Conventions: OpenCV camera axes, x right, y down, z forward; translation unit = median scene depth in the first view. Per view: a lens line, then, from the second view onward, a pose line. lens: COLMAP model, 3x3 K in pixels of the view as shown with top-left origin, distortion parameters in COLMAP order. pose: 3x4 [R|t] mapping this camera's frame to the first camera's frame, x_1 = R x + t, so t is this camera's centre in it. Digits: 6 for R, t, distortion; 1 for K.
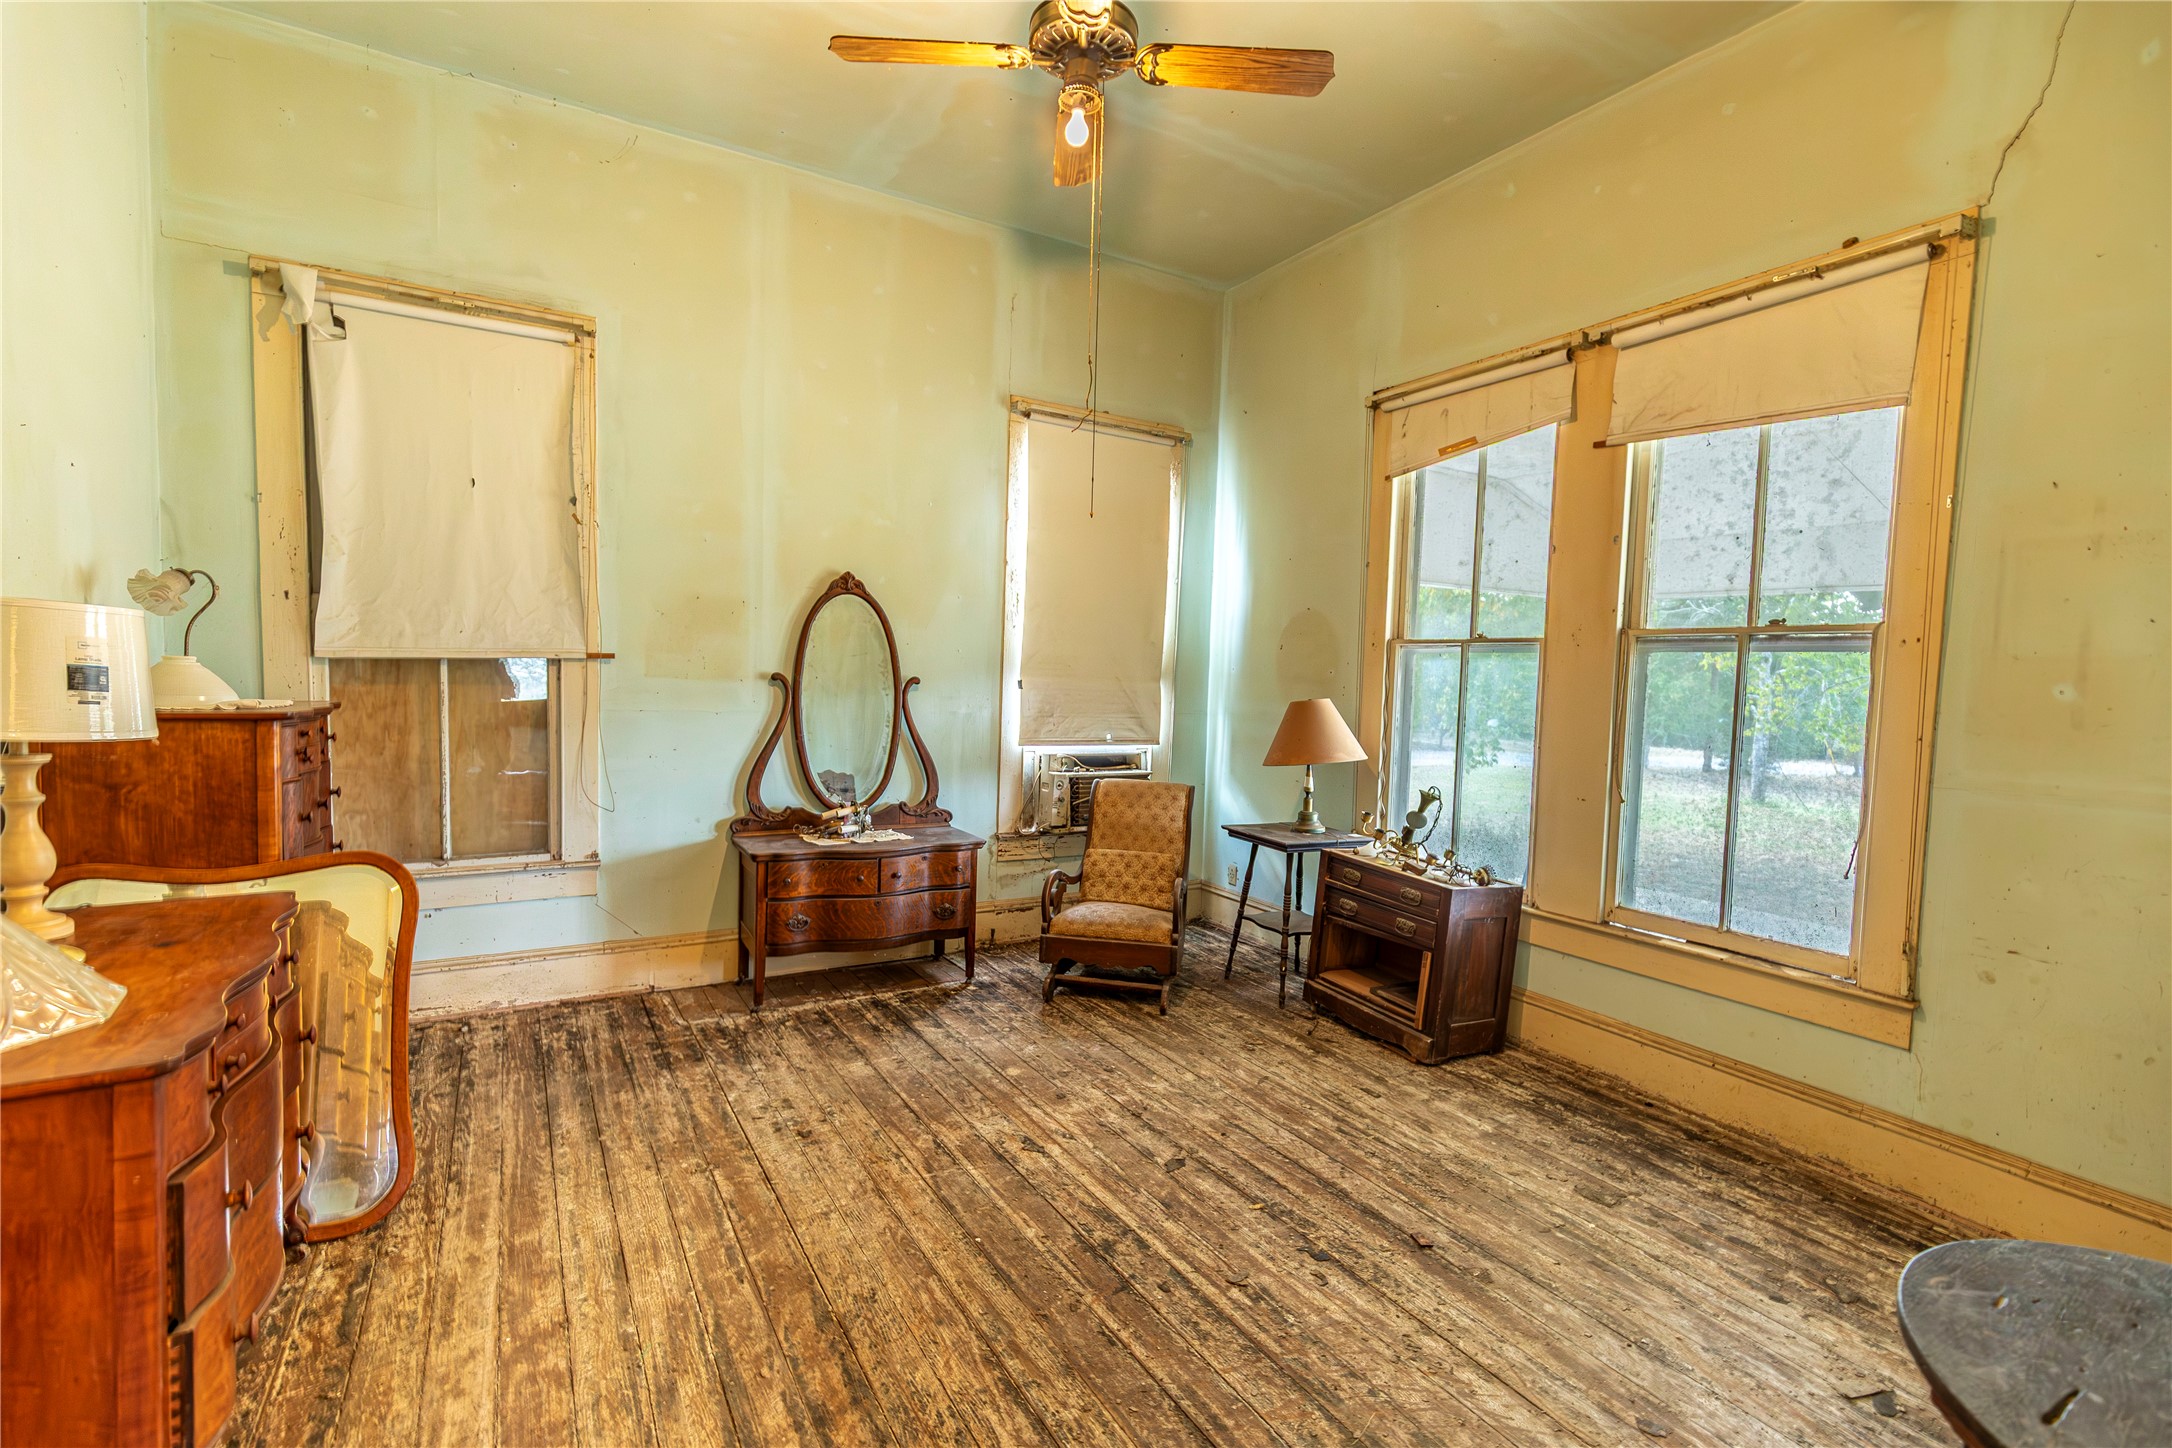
lens RADIAL K [[979.7, 0, 1081.2], [0, 979.7, 721.8], [0, 0, 1]] dist [0.000370, 0.000026]
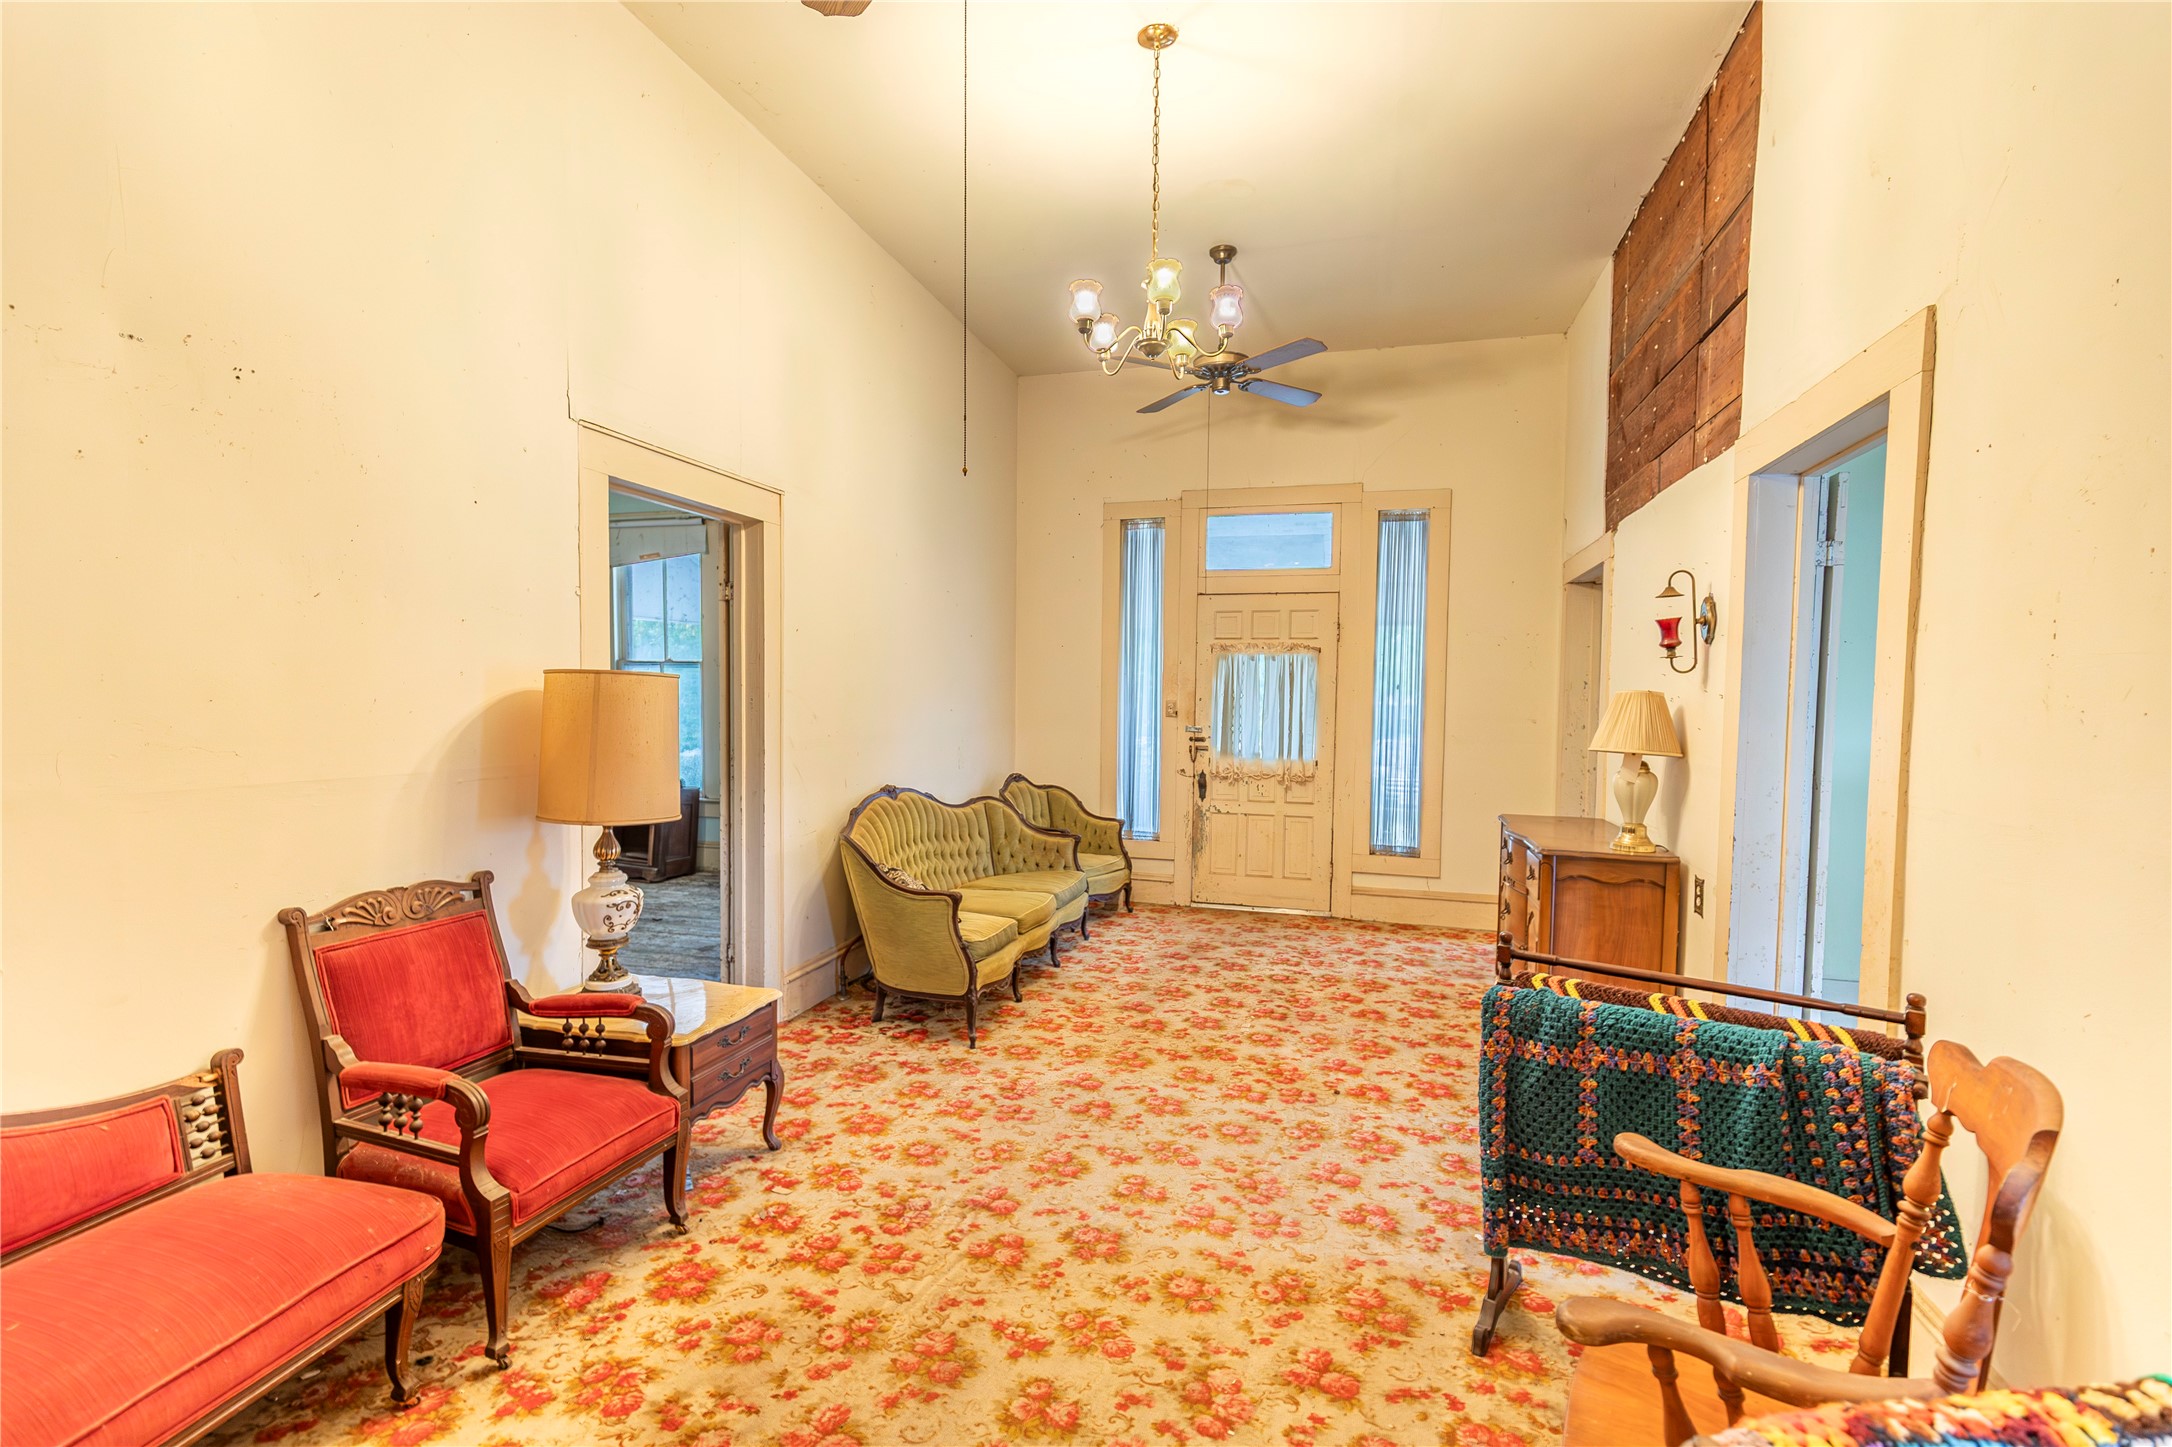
lens RADIAL K [[979.7, 0, 1082.3], [0, 979.7, 734.4], [0, 0, 1]] dist [0.000370, 0.000026]
pose [[0.722328, -0.061123, 0.688844, -0.341565], [0.057570, 0.997944, 0.028182, 0.050048], [-0.689150, 0.019300, 0.724362, -0.954013]]
